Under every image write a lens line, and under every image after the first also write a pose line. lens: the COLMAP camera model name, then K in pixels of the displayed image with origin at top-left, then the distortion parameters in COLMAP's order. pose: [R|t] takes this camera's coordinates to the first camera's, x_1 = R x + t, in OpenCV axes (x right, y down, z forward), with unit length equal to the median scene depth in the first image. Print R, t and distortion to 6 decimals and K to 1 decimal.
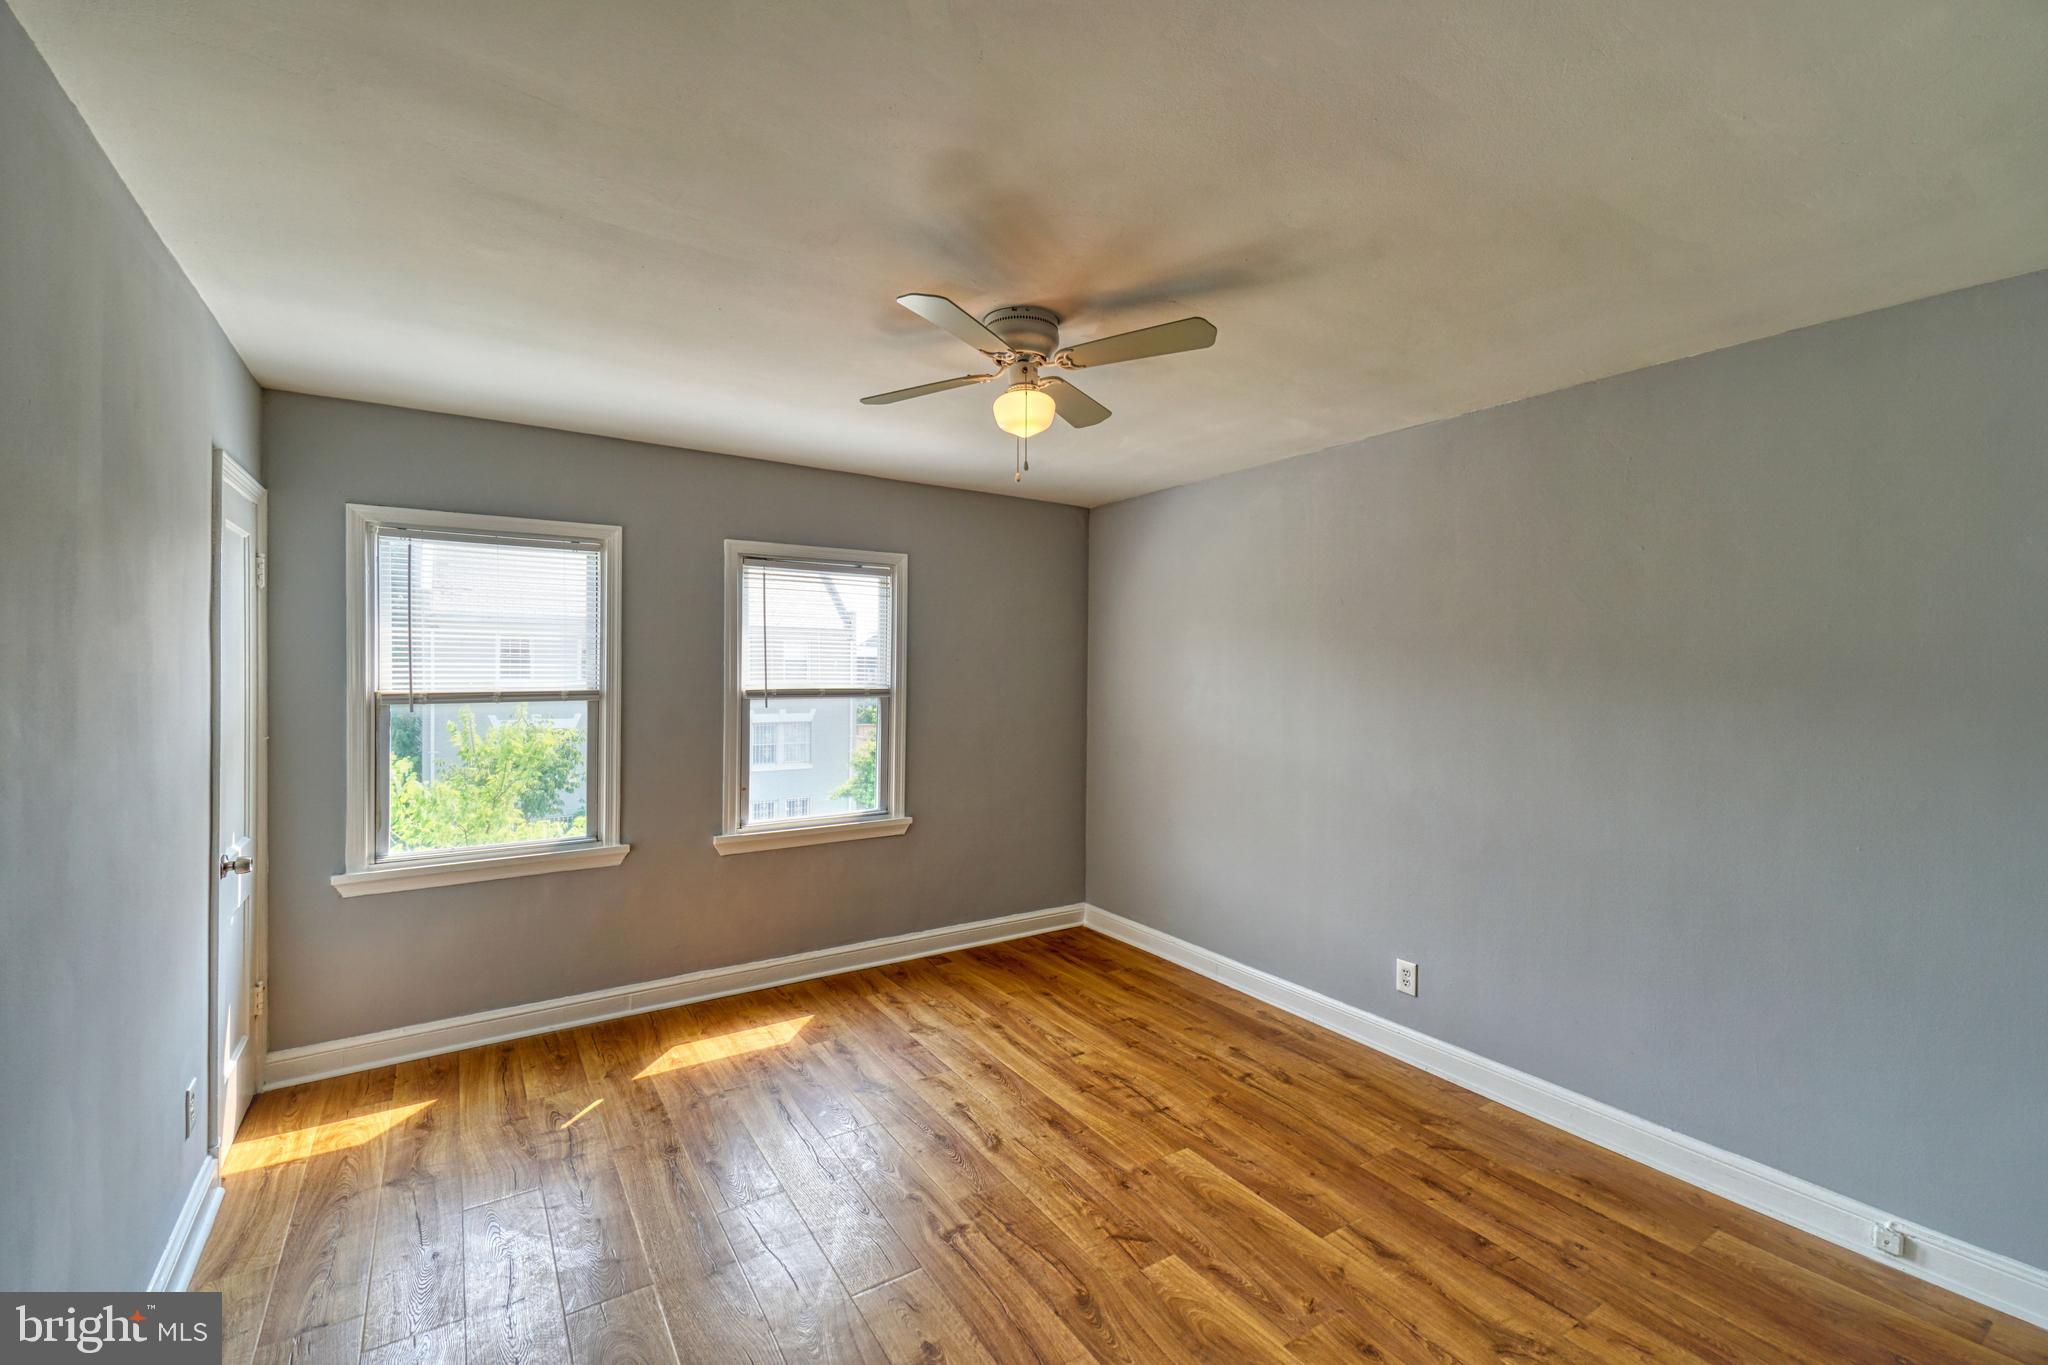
lens RADIAL K [[868.5, 0, 1035.4], [0, 868.5, 676.0], [0, 0, 1]] dist [0.037627, -0.008175]
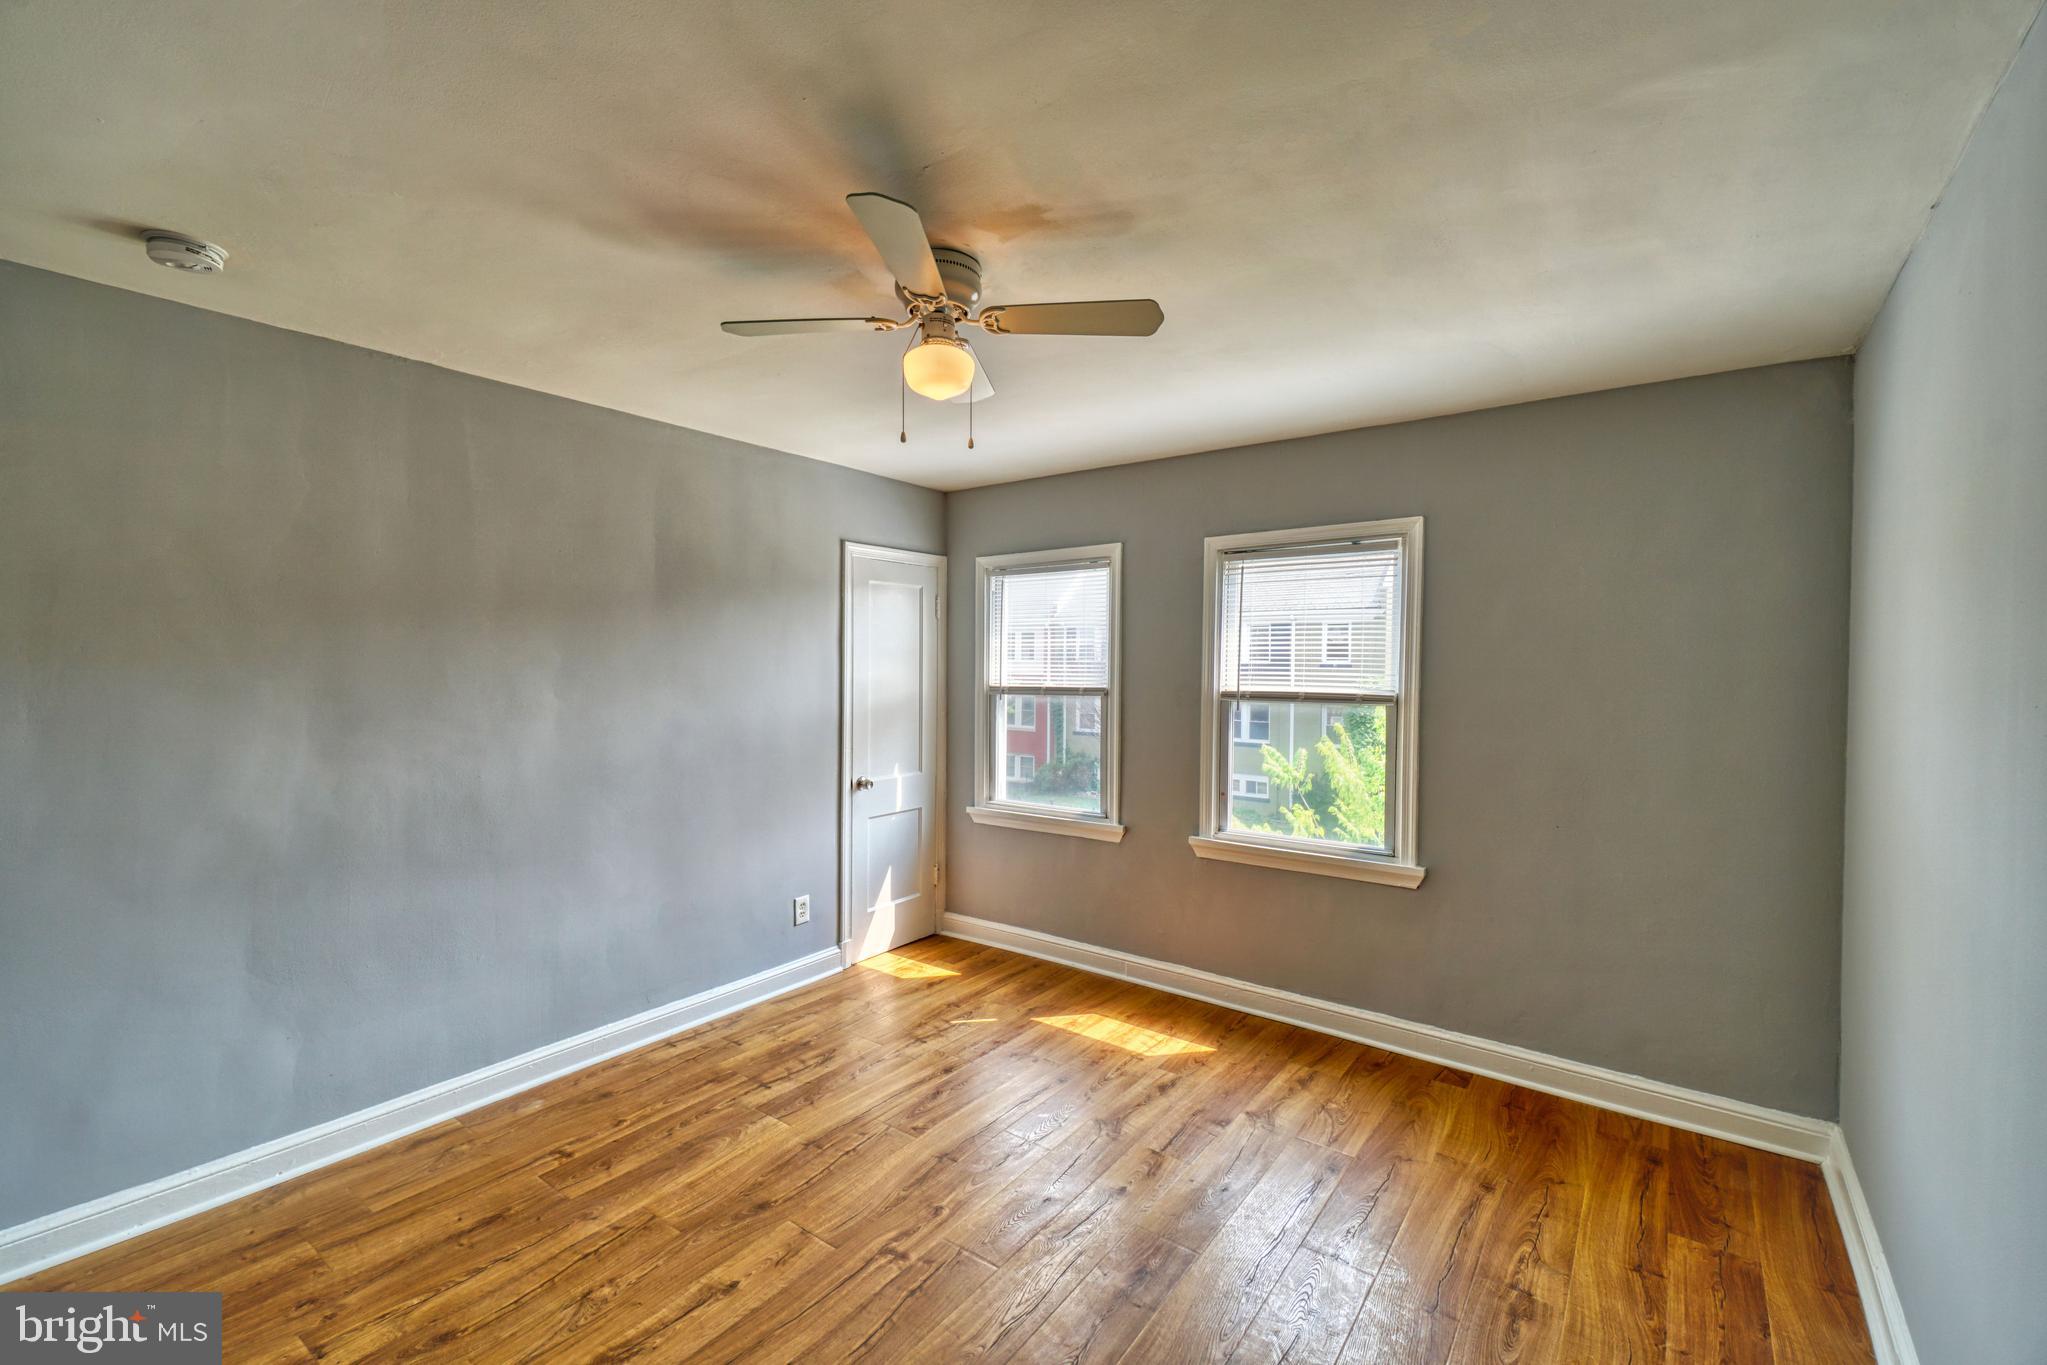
lens RADIAL K [[868.1, 0, 1017.5], [0, 868.1, 672.3], [0, 0, 1]] dist [0.037627, -0.008175]
pose [[0.337336, 0.000922, -0.941384, 0.581997], [-0.012193, 0.999920, -0.003390, 0.001793], [0.941305, 0.012621, 0.337320, 0.543218]]
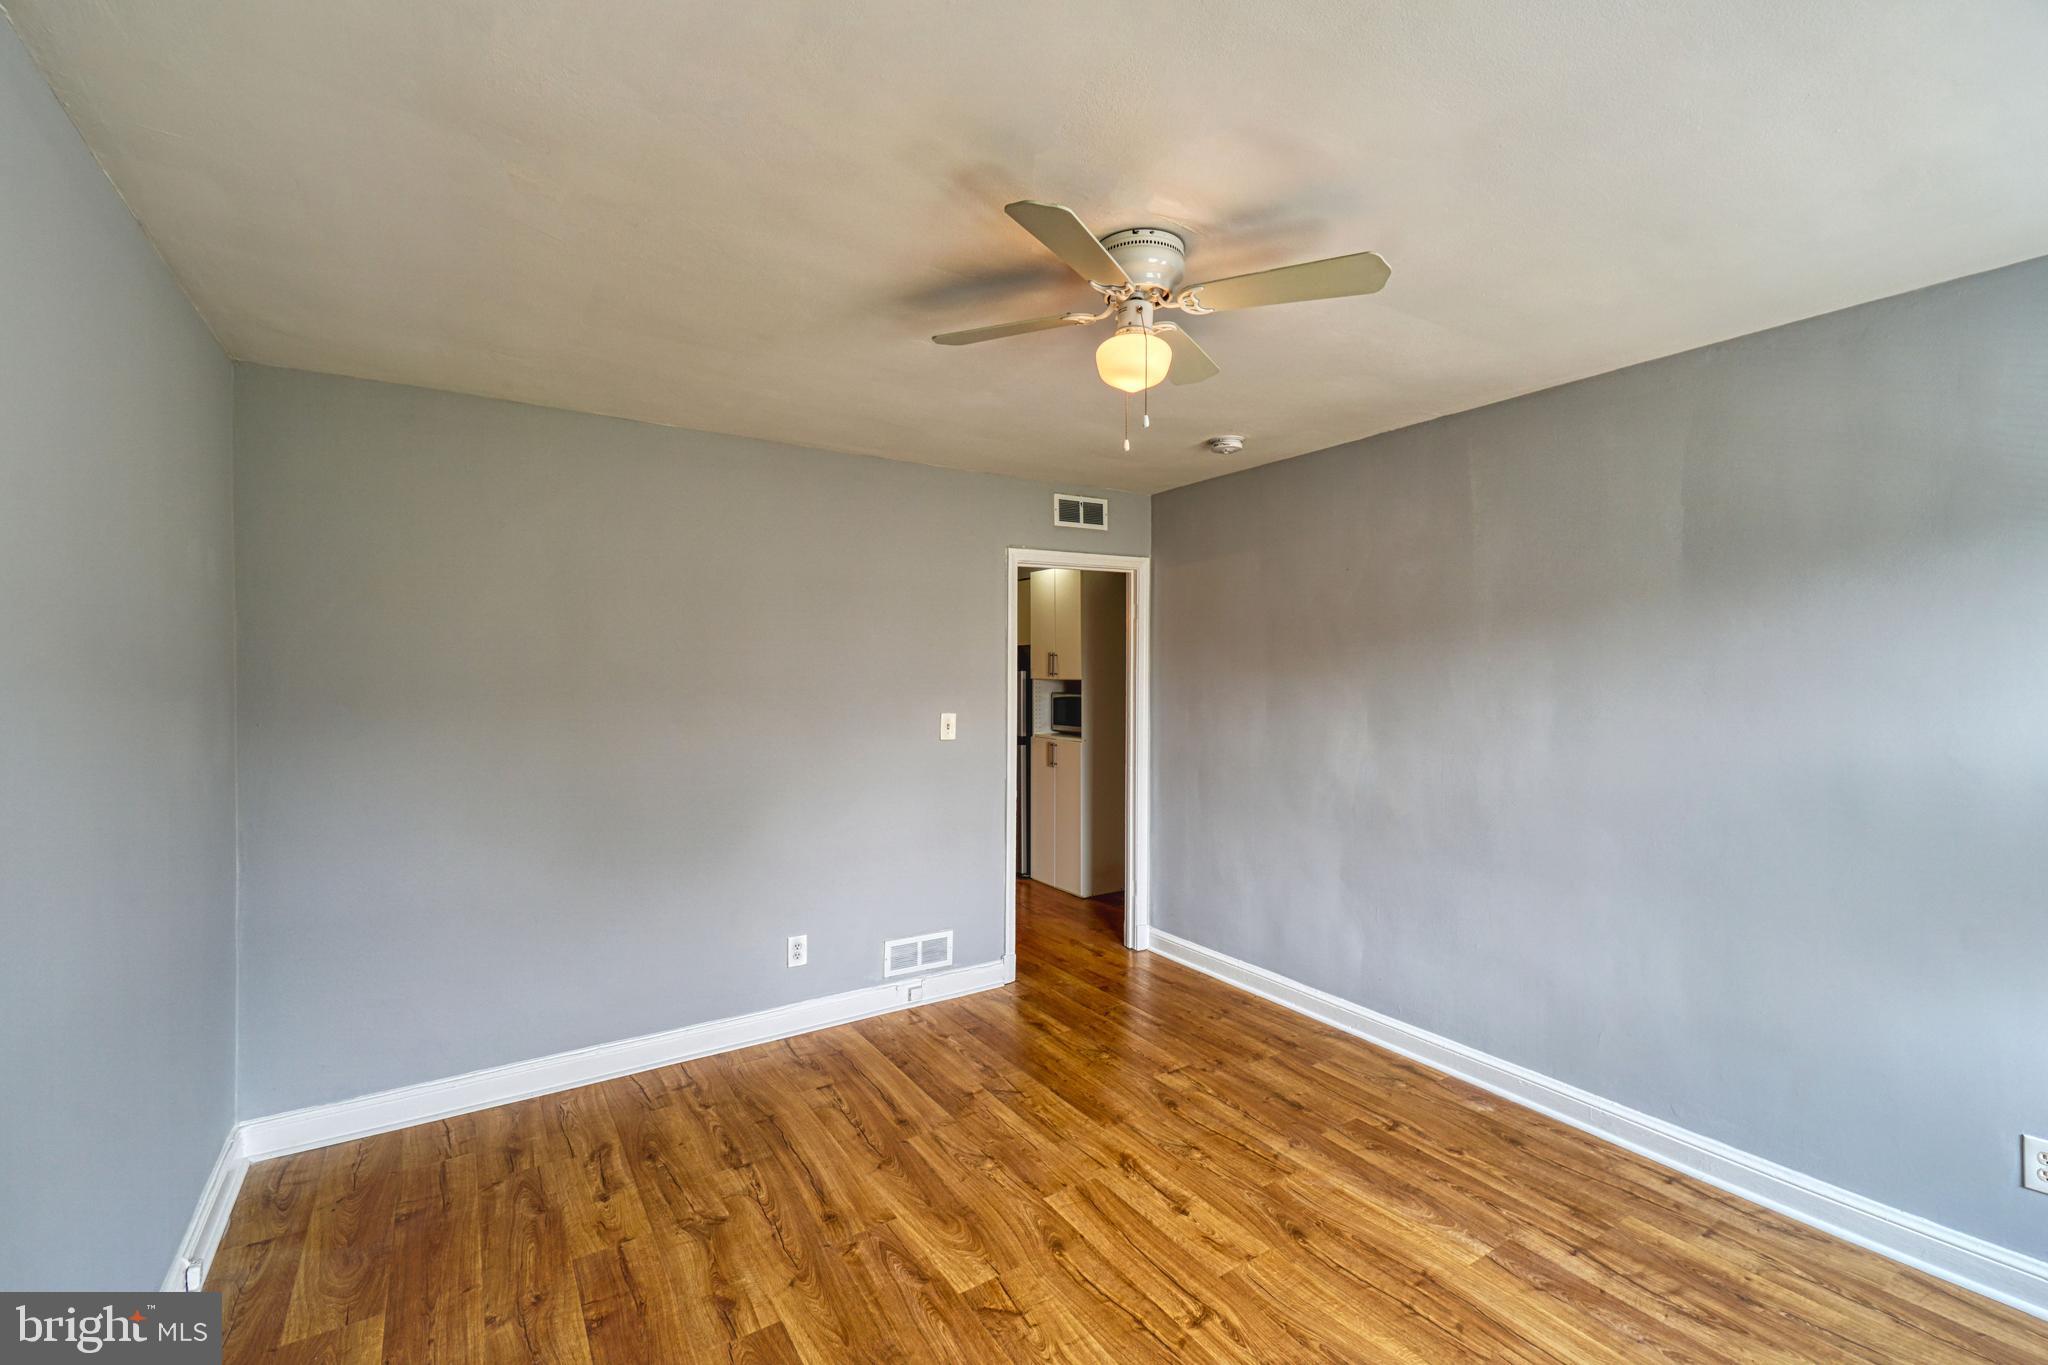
lens RADIAL K [[868.5, 0, 1033.4], [0, 868.5, 680.3], [0, 0, 1]] dist [0.037627, -0.008175]
pose [[-0.999924, -0.009135, 0.008273, 0.050027], [-0.008968, 0.999758, 0.020063, -0.010564], [-0.008454, 0.019987, -0.999764, 1.273195]]
